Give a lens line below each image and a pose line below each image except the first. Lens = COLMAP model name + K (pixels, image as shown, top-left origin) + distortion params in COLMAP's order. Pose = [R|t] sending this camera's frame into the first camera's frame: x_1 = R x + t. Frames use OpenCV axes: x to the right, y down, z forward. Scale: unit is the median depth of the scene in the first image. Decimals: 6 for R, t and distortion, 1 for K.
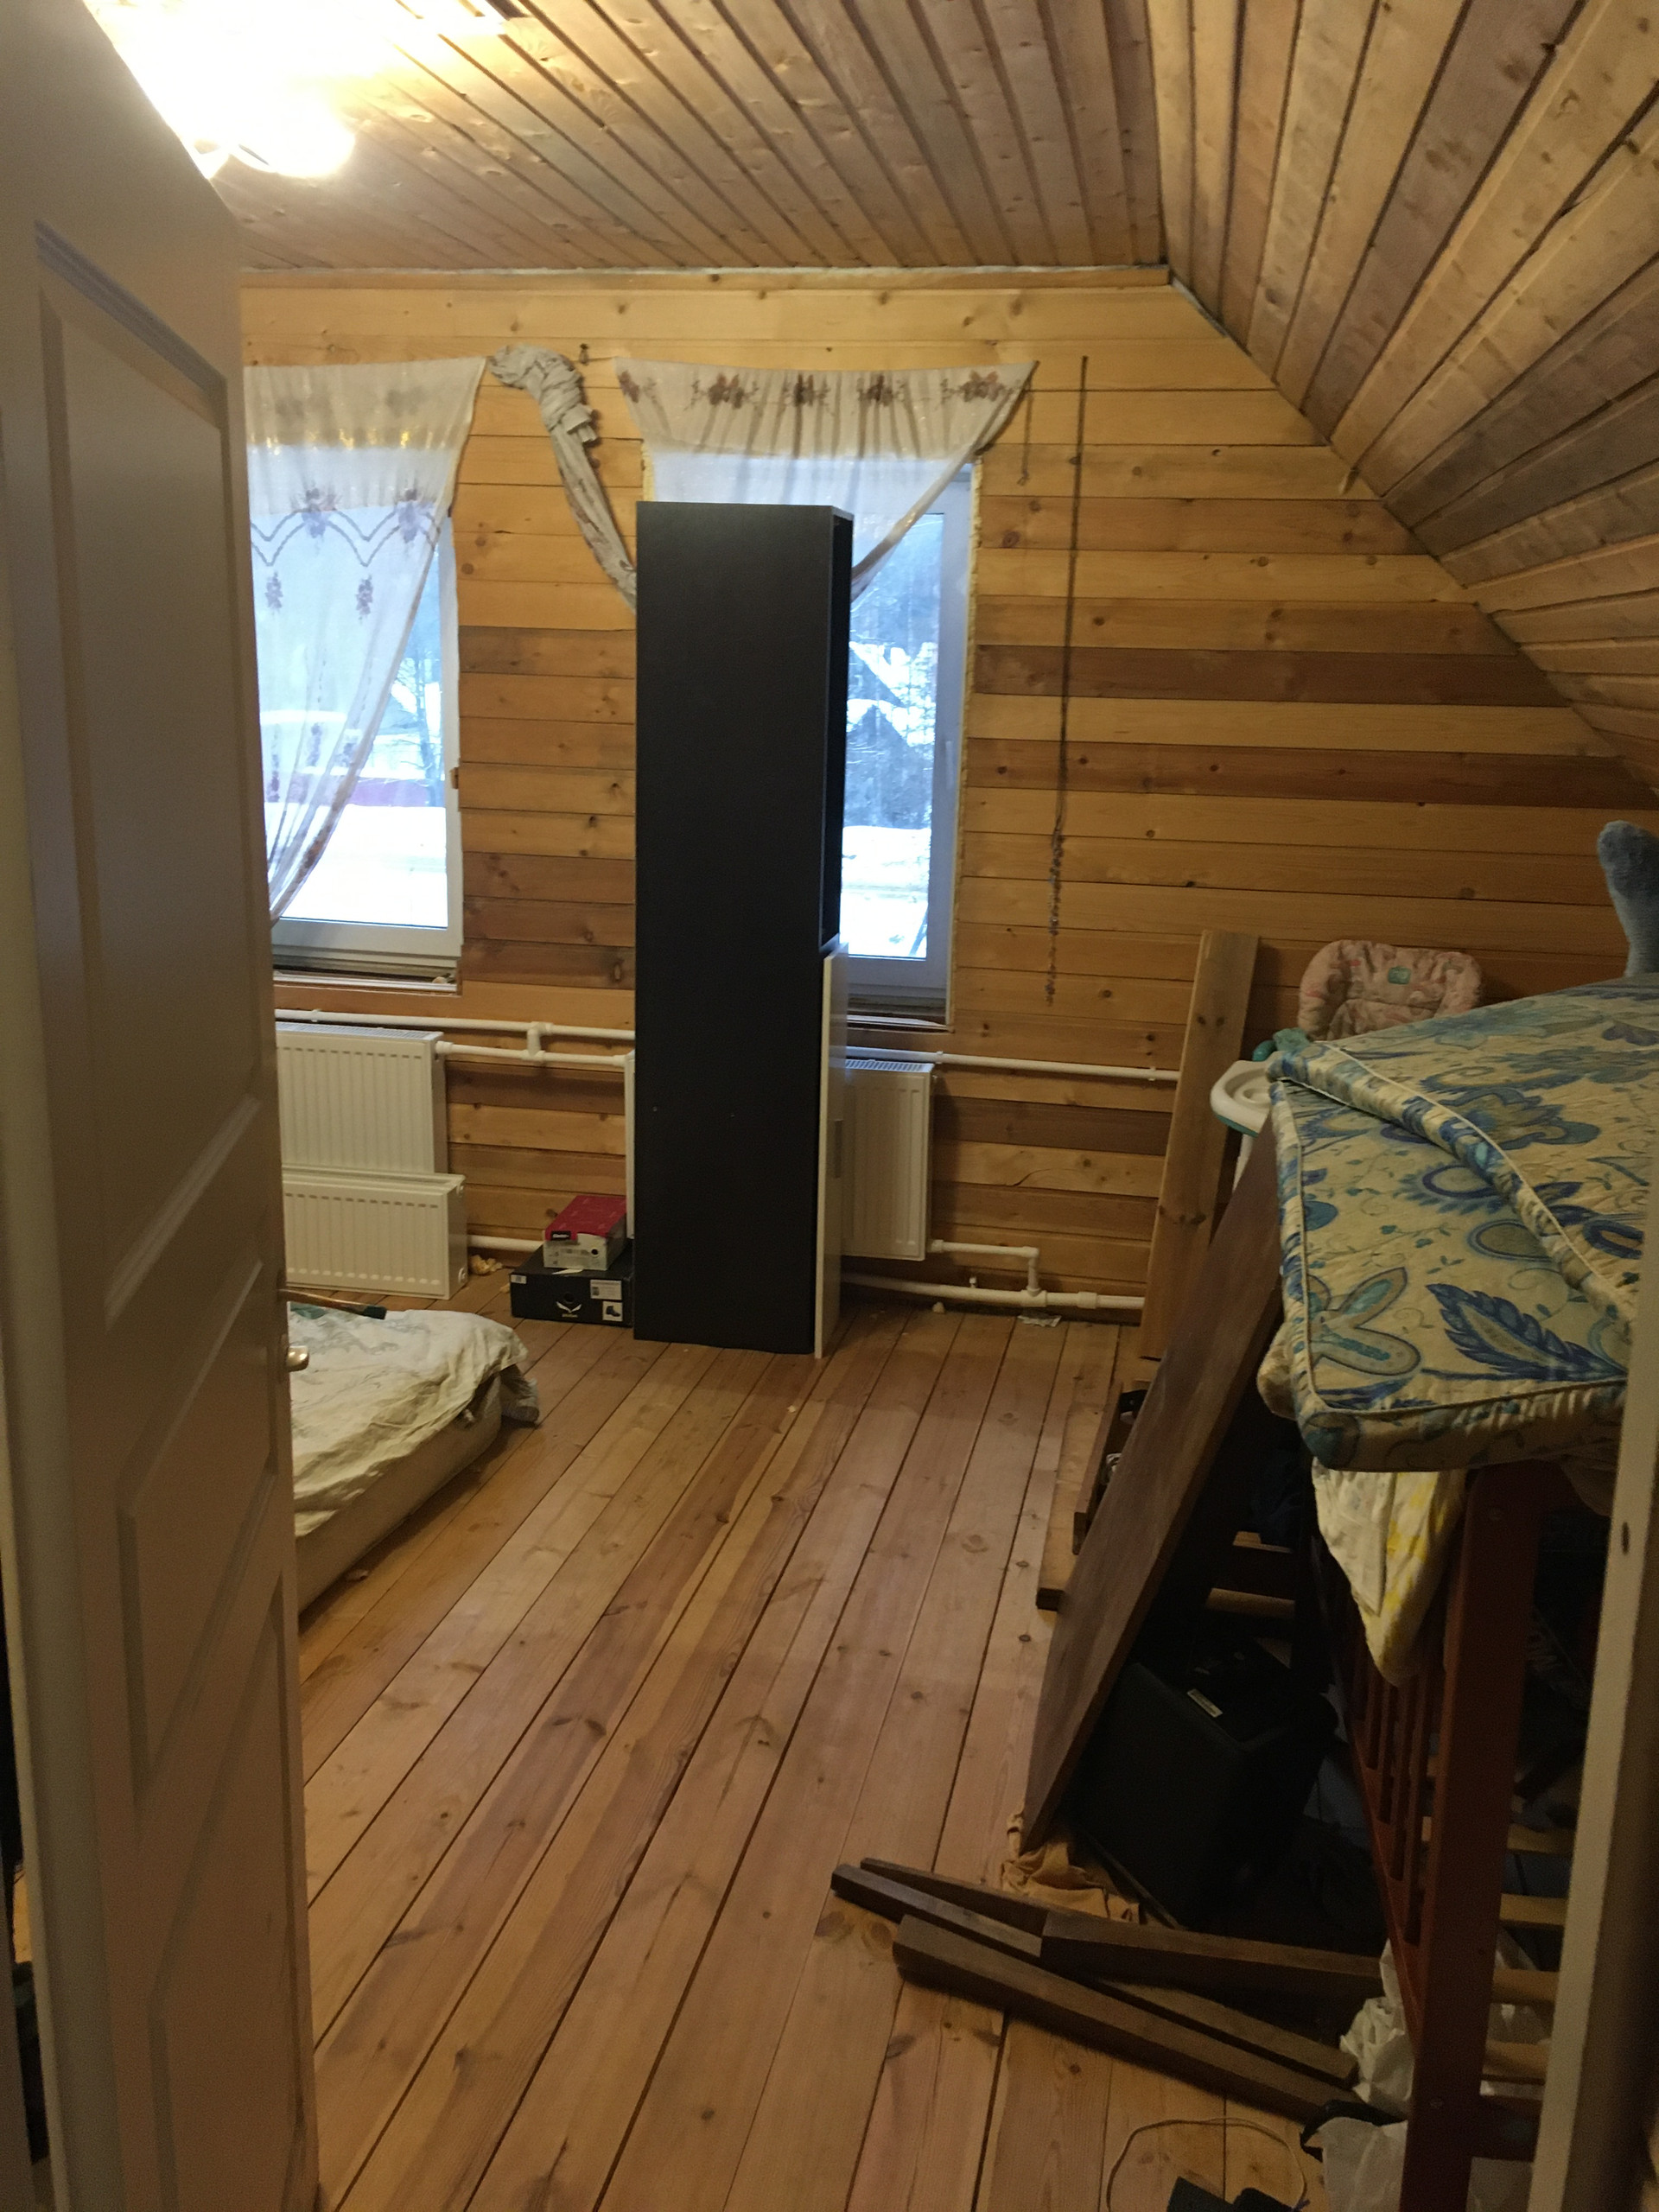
lens RADIAL K [[1831.8, 0, 829.5], [0, 1831.8, 1106.0], [0, 0, 1]] dist [0.107723, -0.152824]
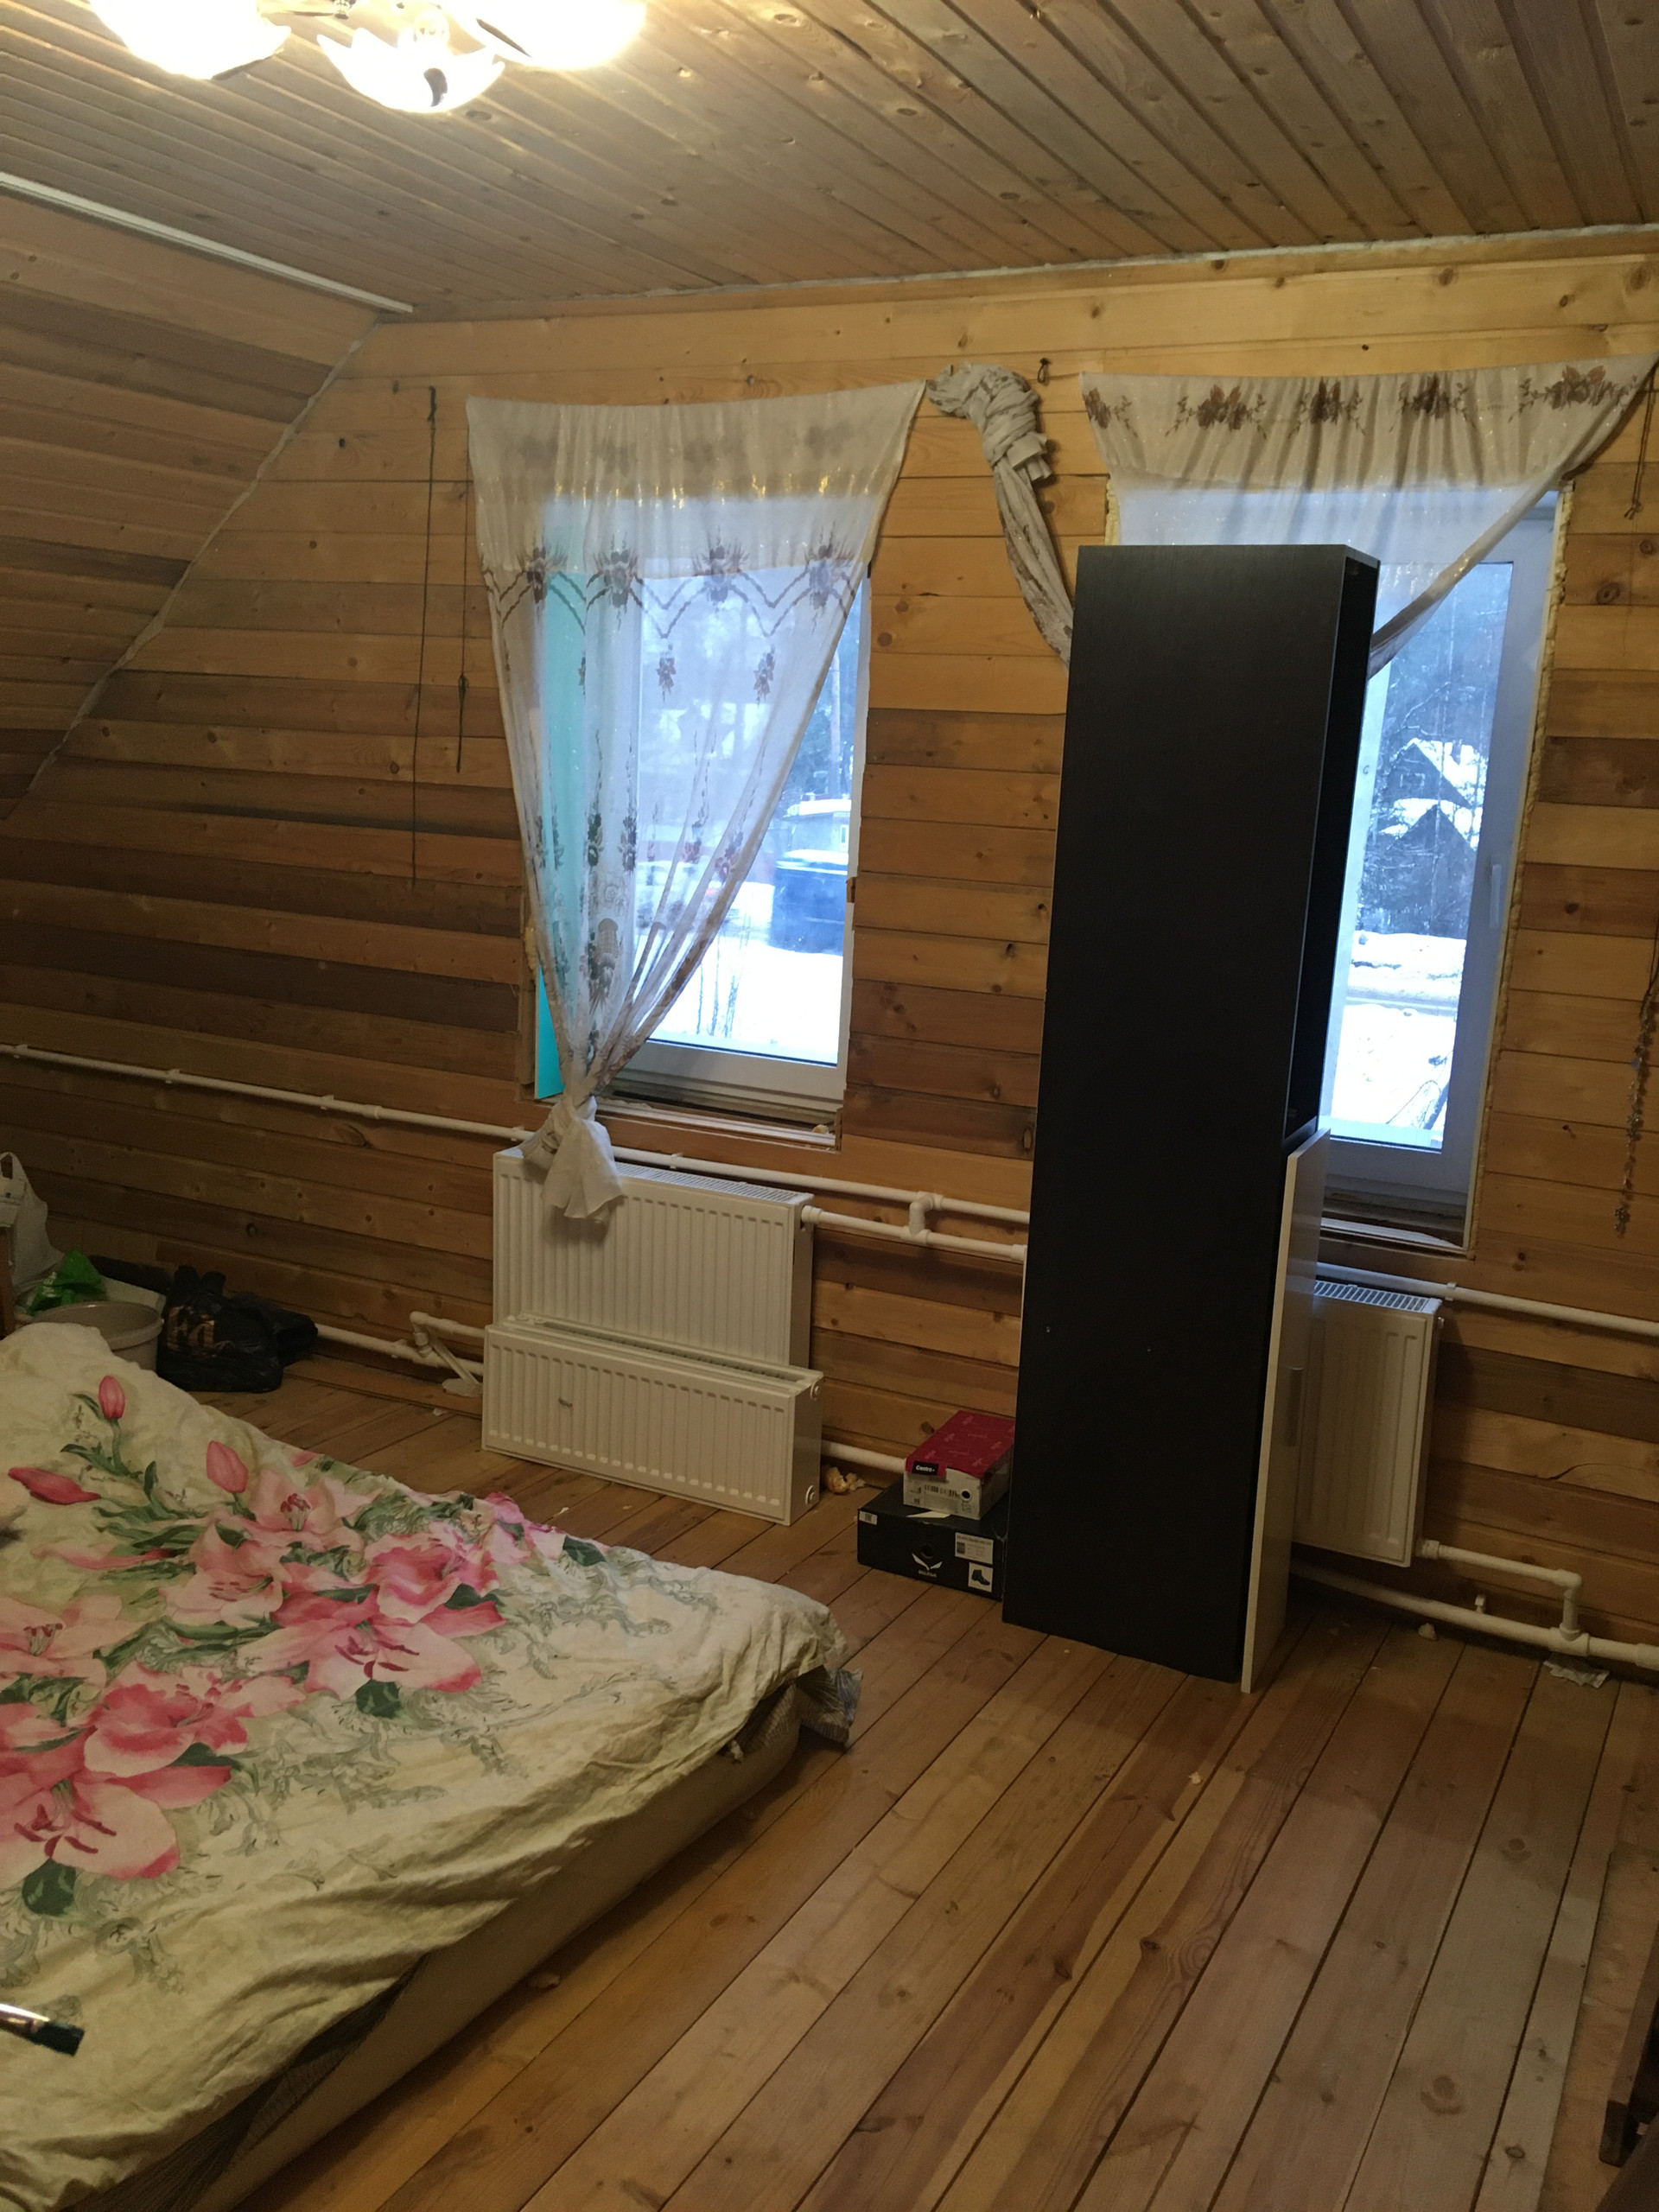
lens RADIAL K [[1831.8, 0, 829.5], [0, 1831.8, 1106.0], [0, 0, 1]] dist [0.107723, -0.152824]
pose [[0.957974, 0.072685, -0.277494, 0.023422], [-0.086061, 0.995628, -0.036313, -0.054746], [0.273641, 0.058668, 0.960041, 0.230767]]
